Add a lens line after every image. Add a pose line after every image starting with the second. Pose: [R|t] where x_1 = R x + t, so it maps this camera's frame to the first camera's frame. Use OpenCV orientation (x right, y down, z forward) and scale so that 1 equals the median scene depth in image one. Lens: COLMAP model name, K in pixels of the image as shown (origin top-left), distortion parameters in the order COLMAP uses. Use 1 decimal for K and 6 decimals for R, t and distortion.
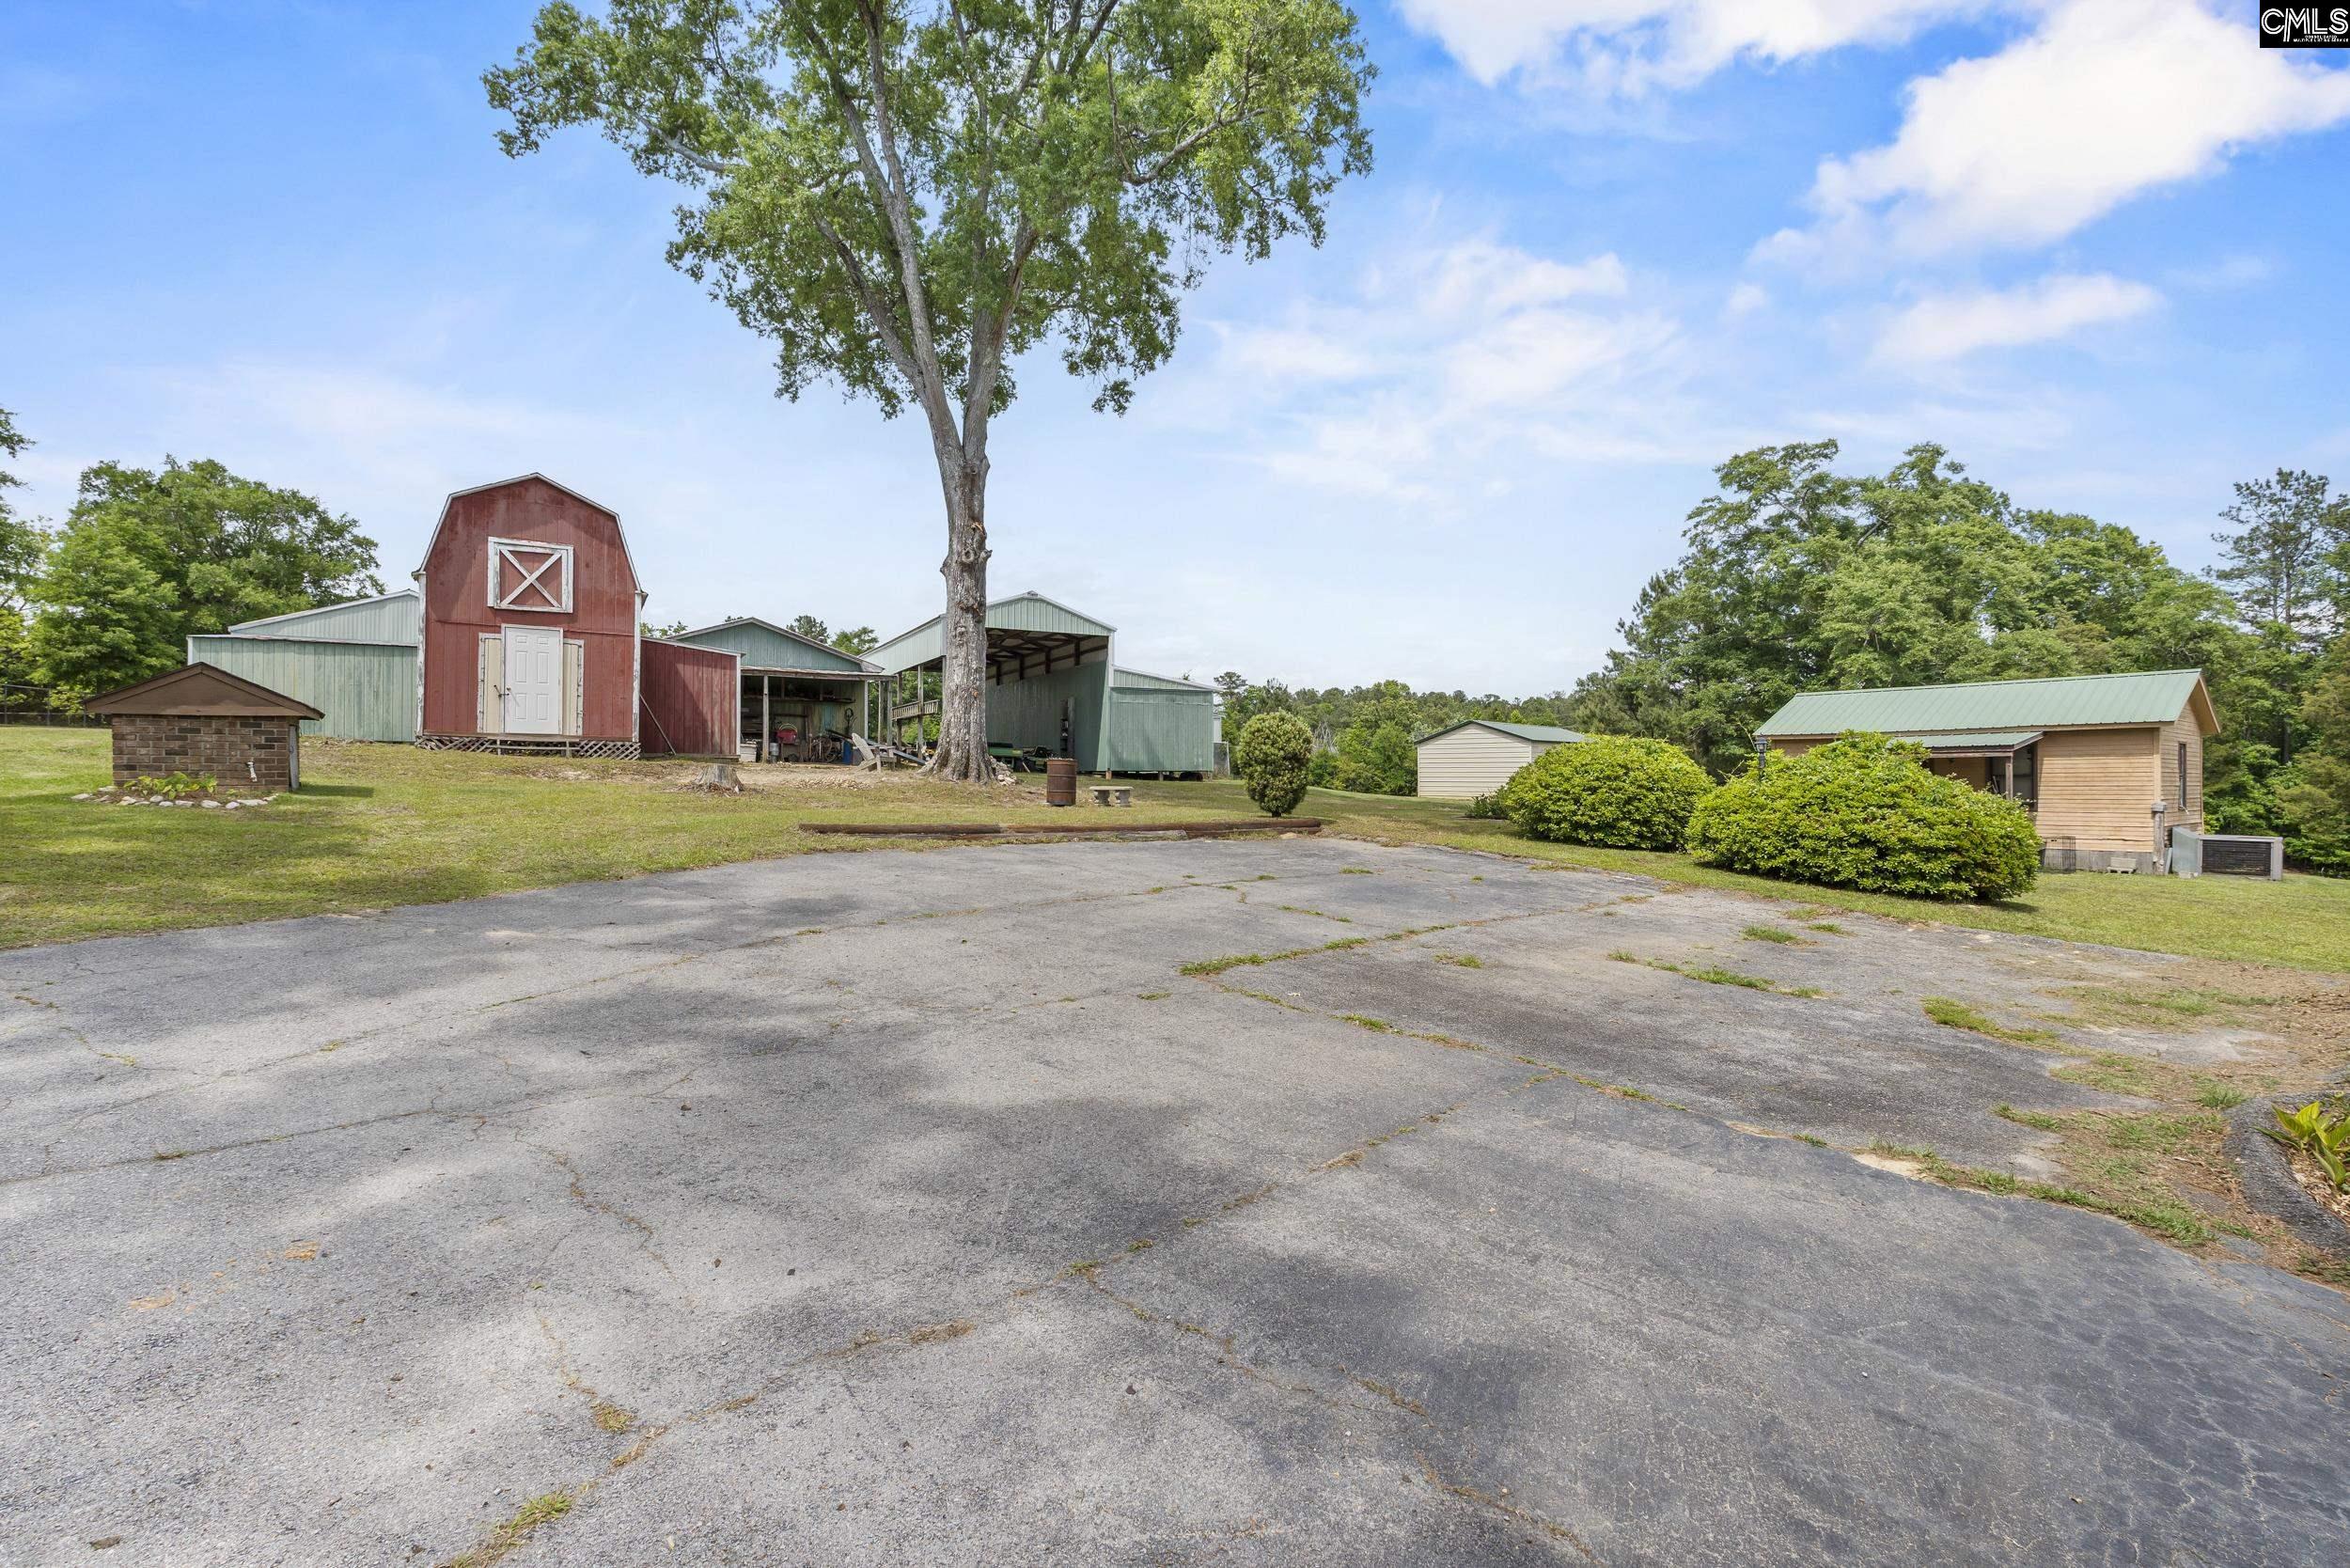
lens RADIAL K [[1058.0, 0, 1181.7], [0, 1058.0, 770.7], [0, 0, 1]] dist [-0.002086, 0.000095]
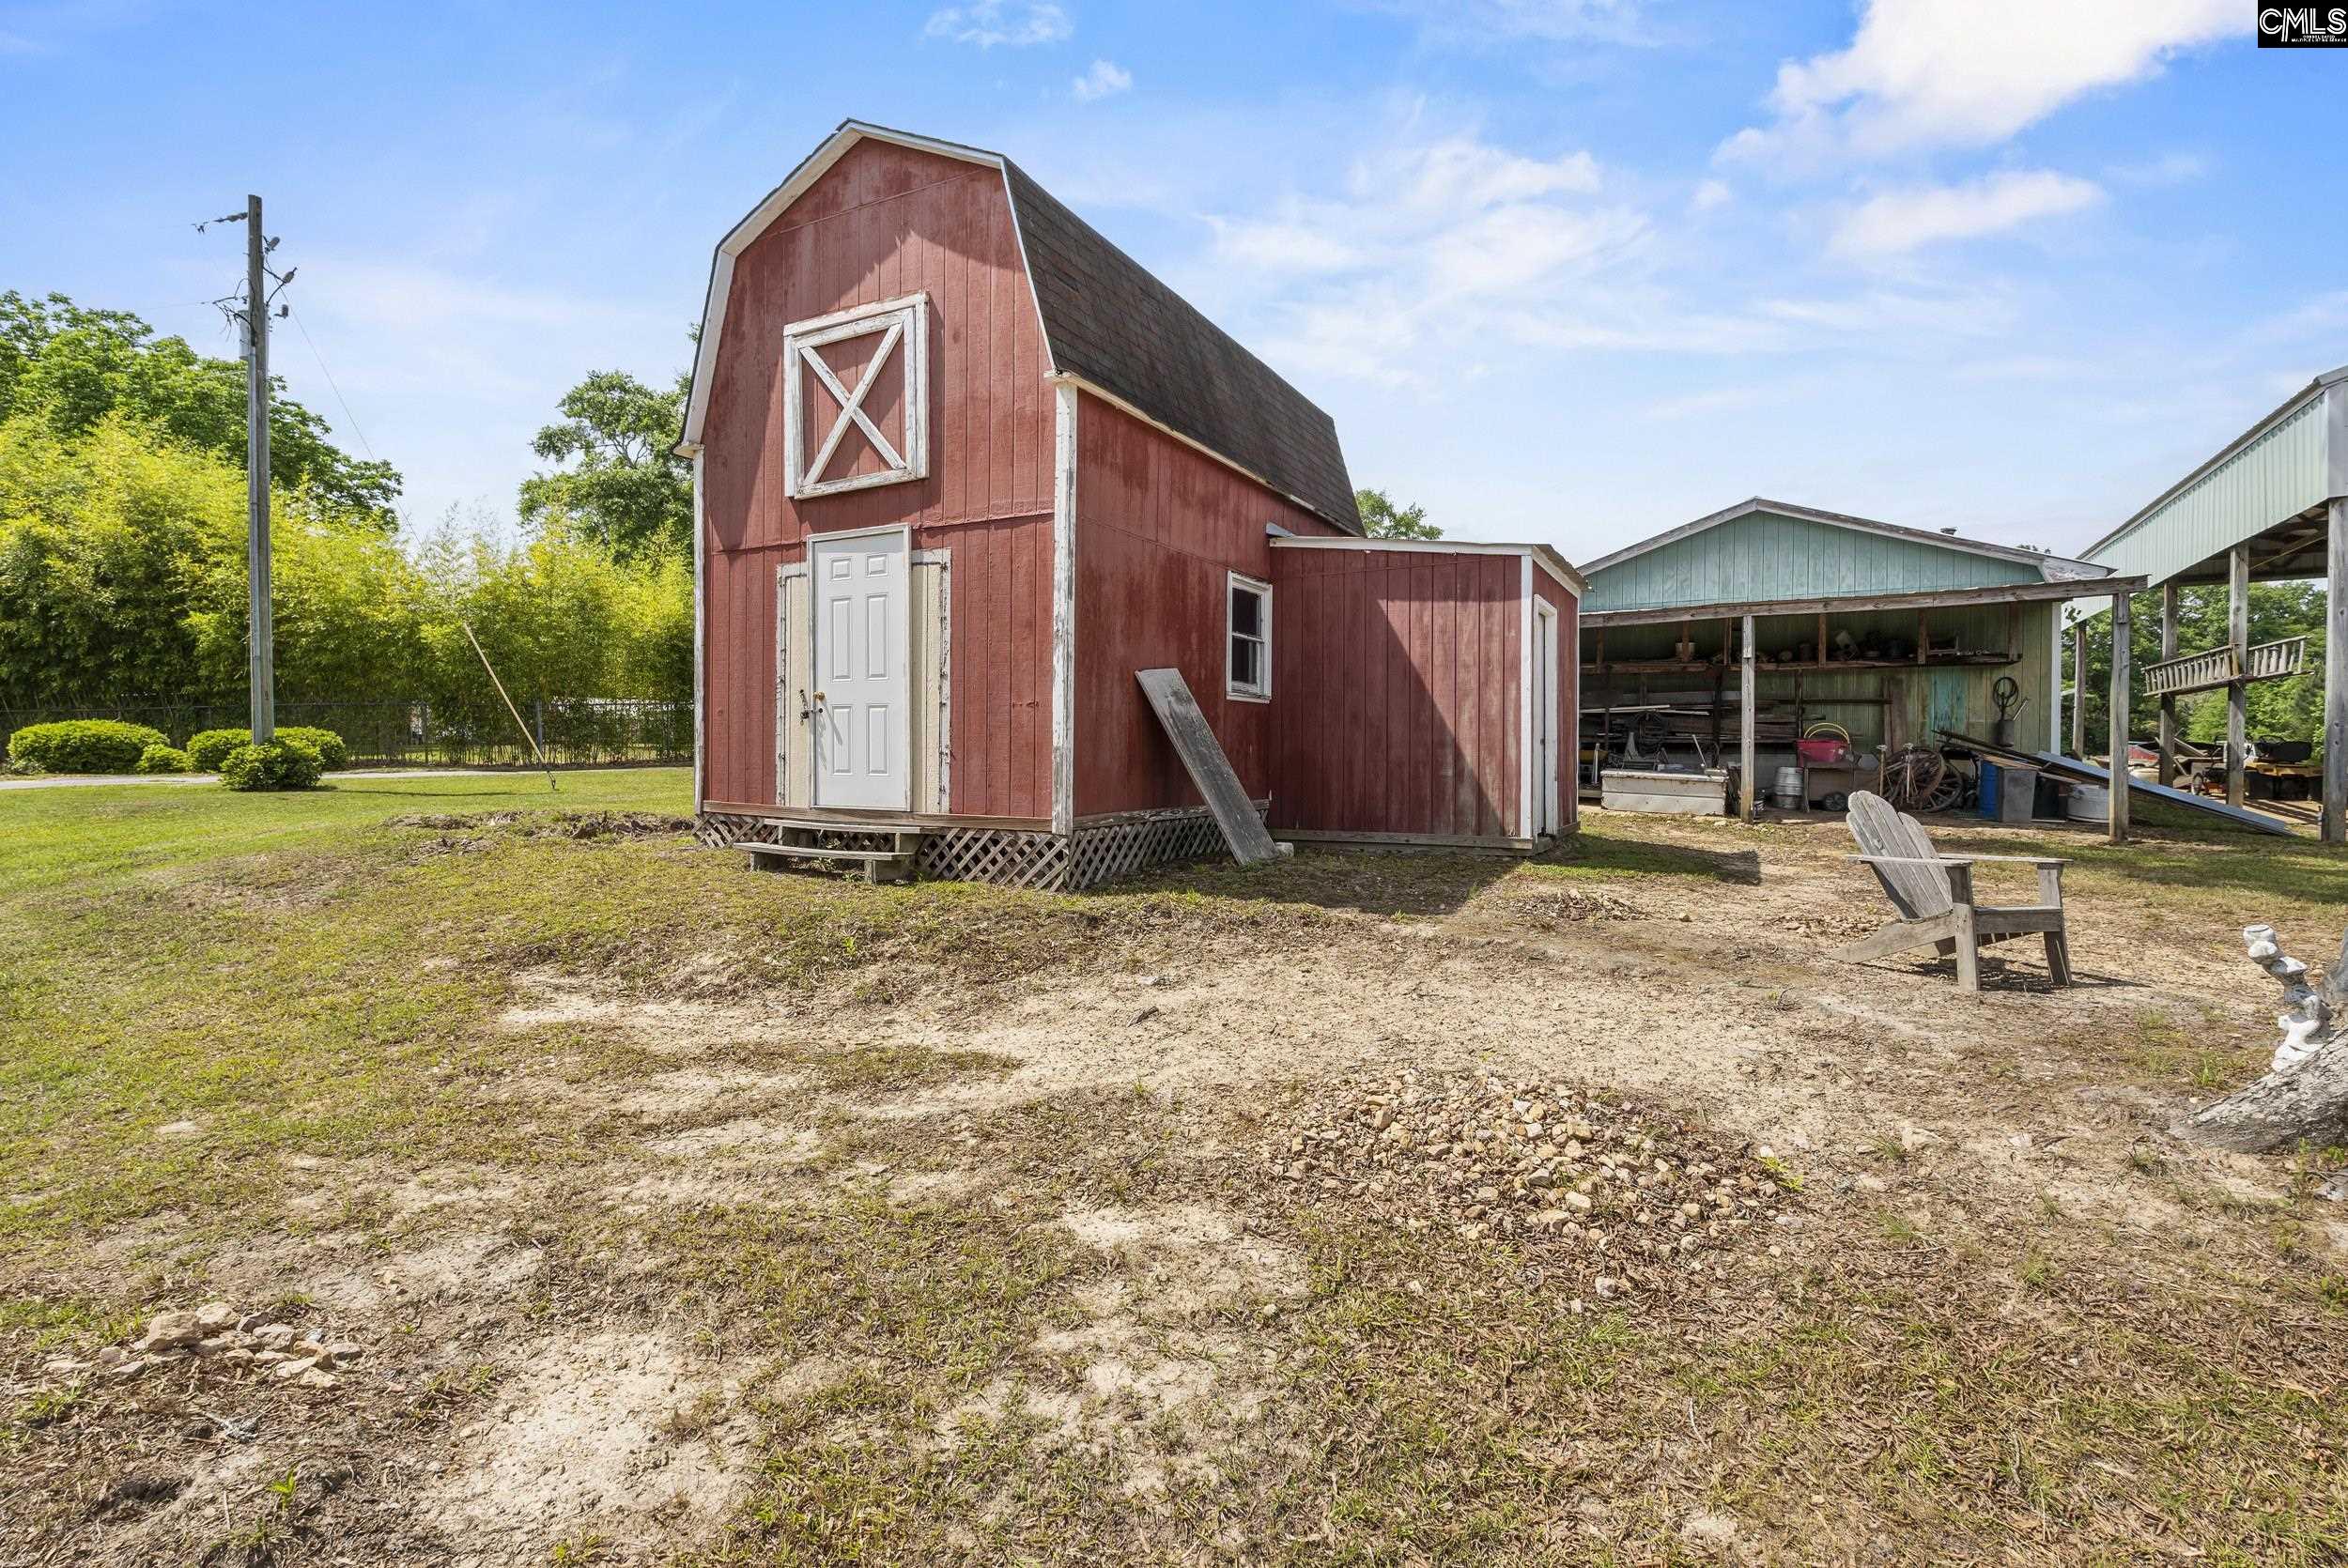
lens RADIAL K [[1057.0, 0, 1180.7], [0, 1057.0, 770.8], [0, 0, 1]] dist [-0.002086, 0.000095]
pose [[0.516505, 0.009018, -0.856236, -0.219338], [0.006960, 0.999867, 0.014729, -0.052975], [0.856256, -0.013567, 0.516374, 0.883658]]
